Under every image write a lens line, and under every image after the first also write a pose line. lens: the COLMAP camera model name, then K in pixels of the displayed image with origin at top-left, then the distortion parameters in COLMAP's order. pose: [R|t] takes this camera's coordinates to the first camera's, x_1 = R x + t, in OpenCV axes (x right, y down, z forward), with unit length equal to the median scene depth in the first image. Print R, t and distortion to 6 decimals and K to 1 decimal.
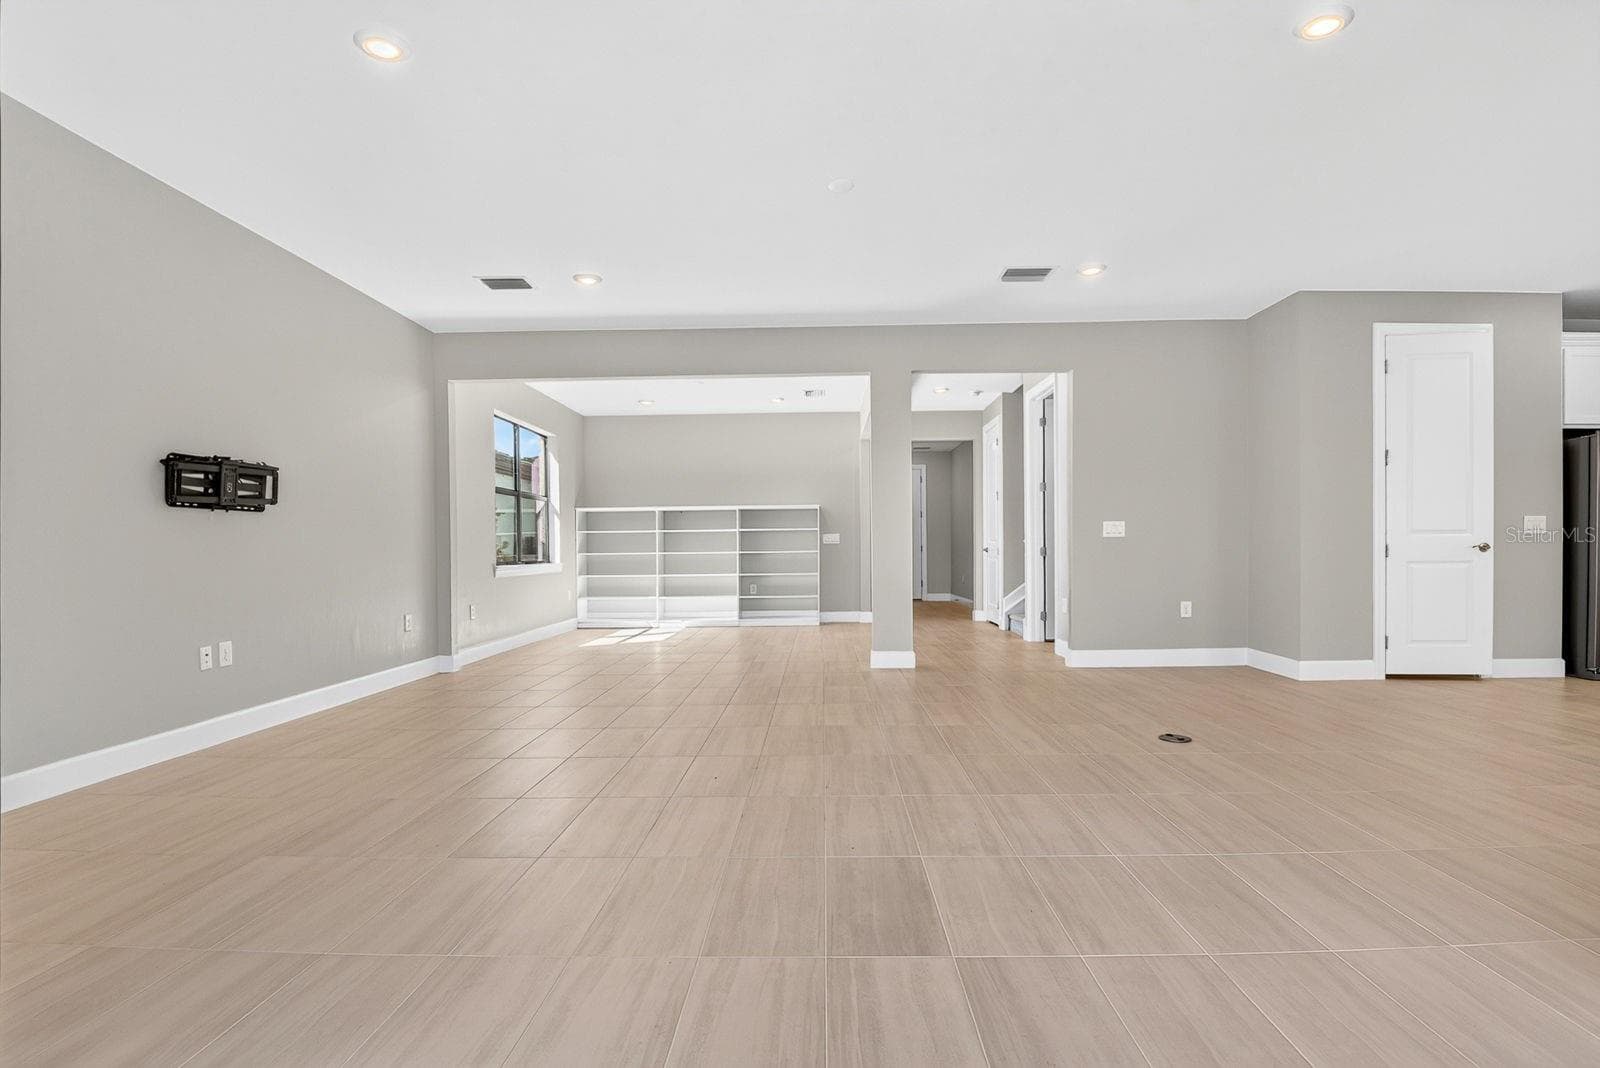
lens RADIAL K [[791.7, 0, 798.9], [0, 791.7, 547.8], [0, 0, 1]] dist [-0.035521, -0.000682]
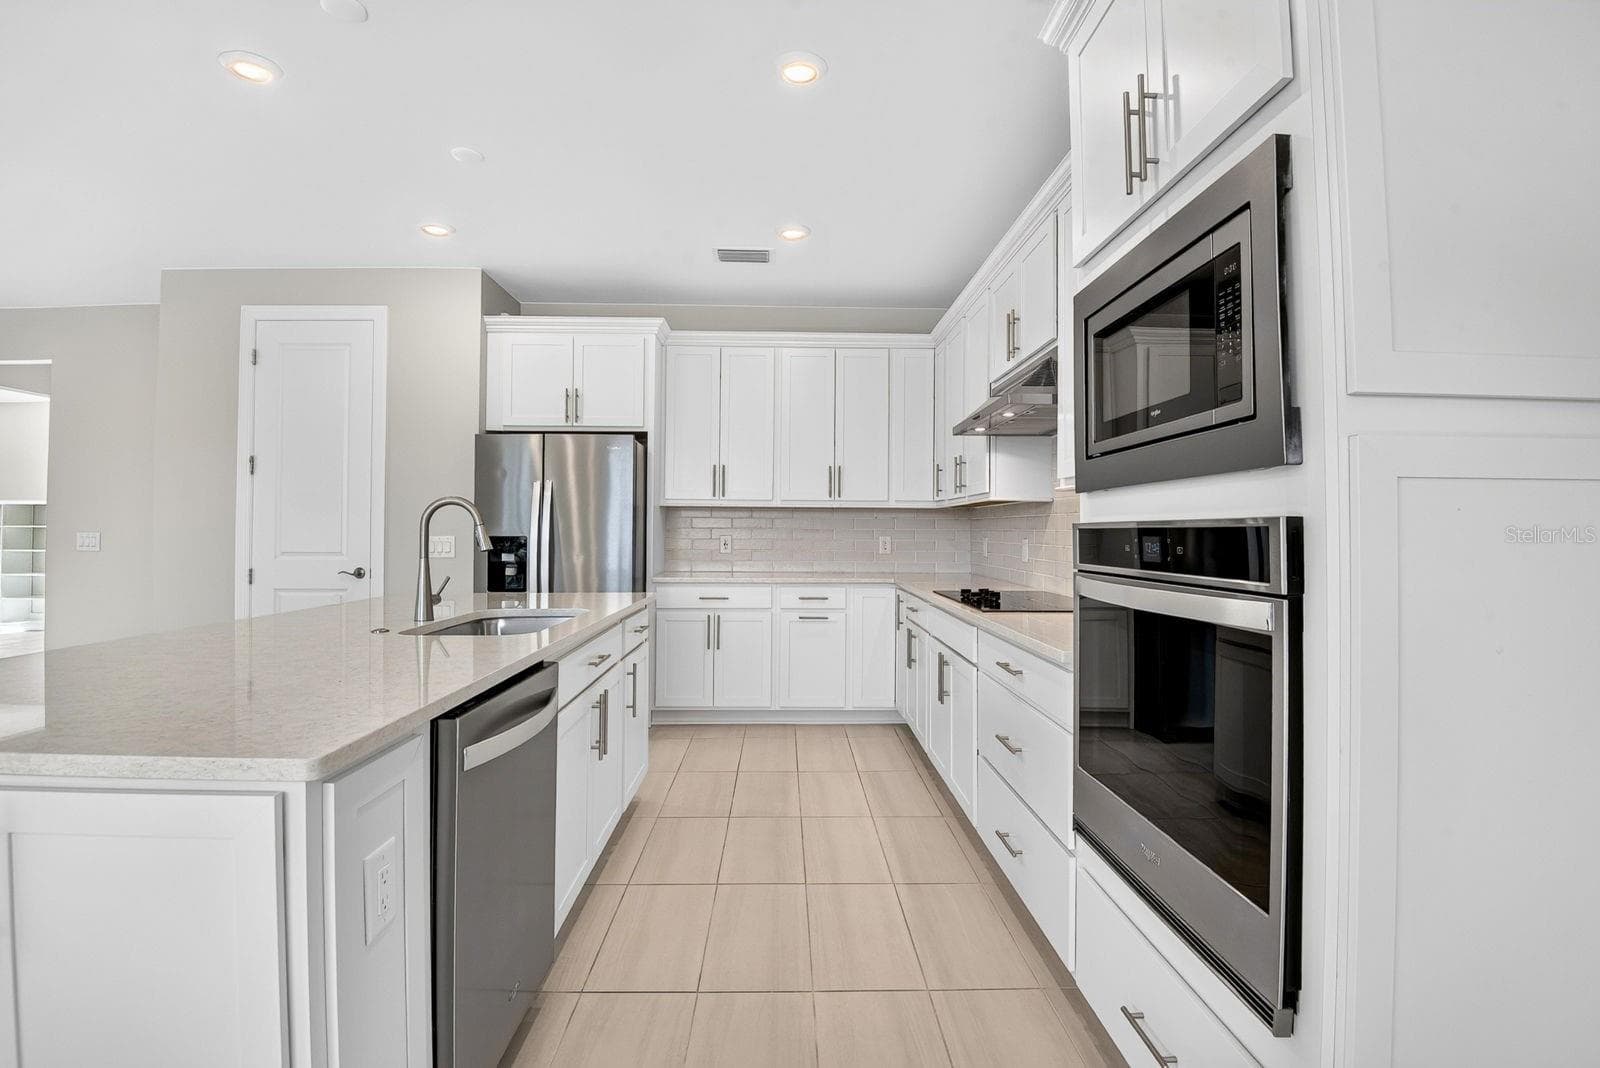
lens RADIAL K [[782.3, 0, 799.0], [0, 782.3, 517.5], [0, 0, 1]] dist [0.001308, 0.000045]
pose [[0.999408, 0.013558, 0.031605, 1.146450], [-0.013196, 0.999845, -0.011639, -0.048687], [-0.031757, 0.011215, 0.999433, 0.112987]]
